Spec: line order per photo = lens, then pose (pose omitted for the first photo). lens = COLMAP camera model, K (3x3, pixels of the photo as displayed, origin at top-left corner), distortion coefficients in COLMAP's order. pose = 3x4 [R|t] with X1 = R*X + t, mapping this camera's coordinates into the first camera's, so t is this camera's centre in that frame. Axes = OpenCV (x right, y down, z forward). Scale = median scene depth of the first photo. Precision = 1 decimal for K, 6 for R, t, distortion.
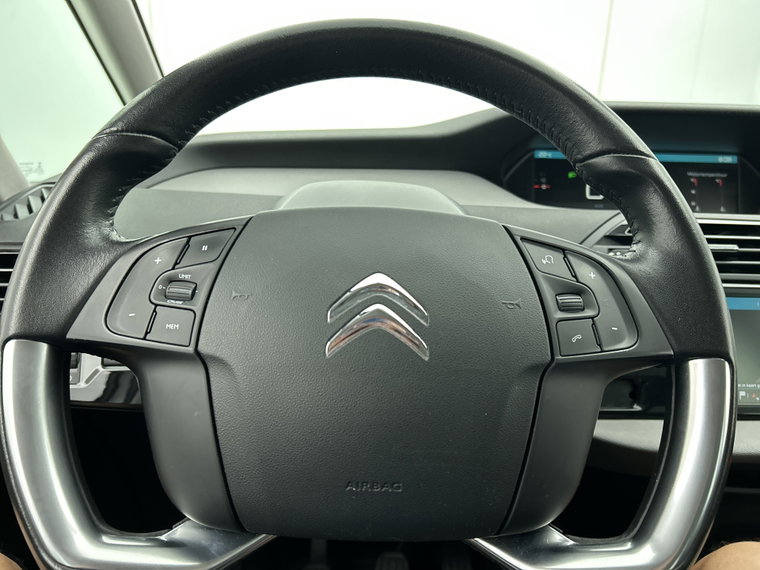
lens RADIAL K [[574.3, 0, 380.0], [0, 574.3, 285.0], [0, 0, 1]] dist [-0.003285, -0.005144]
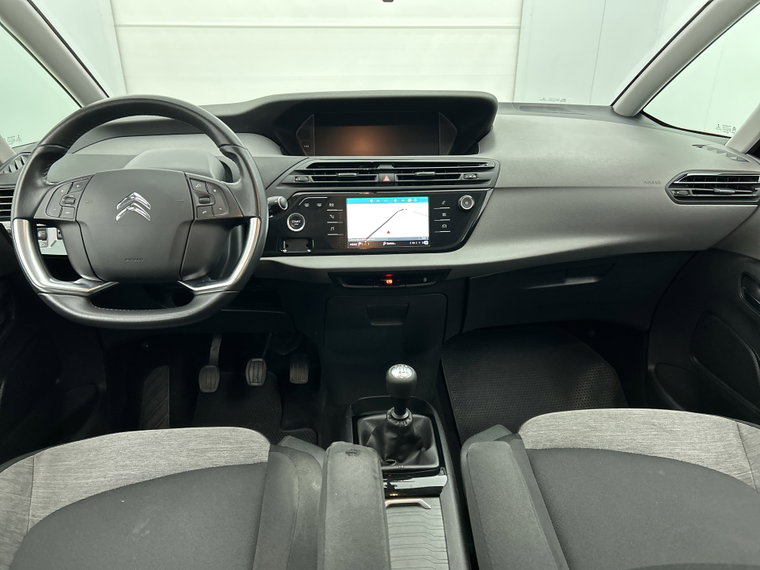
lens RADIAL K [[561.8, 0, 379.5], [0, 561.8, 274.7], [0, 0, 1]] dist [0.003187, 0.002003]
pose [[0.999335, -0.036382, 0.002434, 1.180566], [0.035780, 0.991270, 0.126904, 0.073656], [-0.007030, -0.126732, 0.991912, -1.866414]]
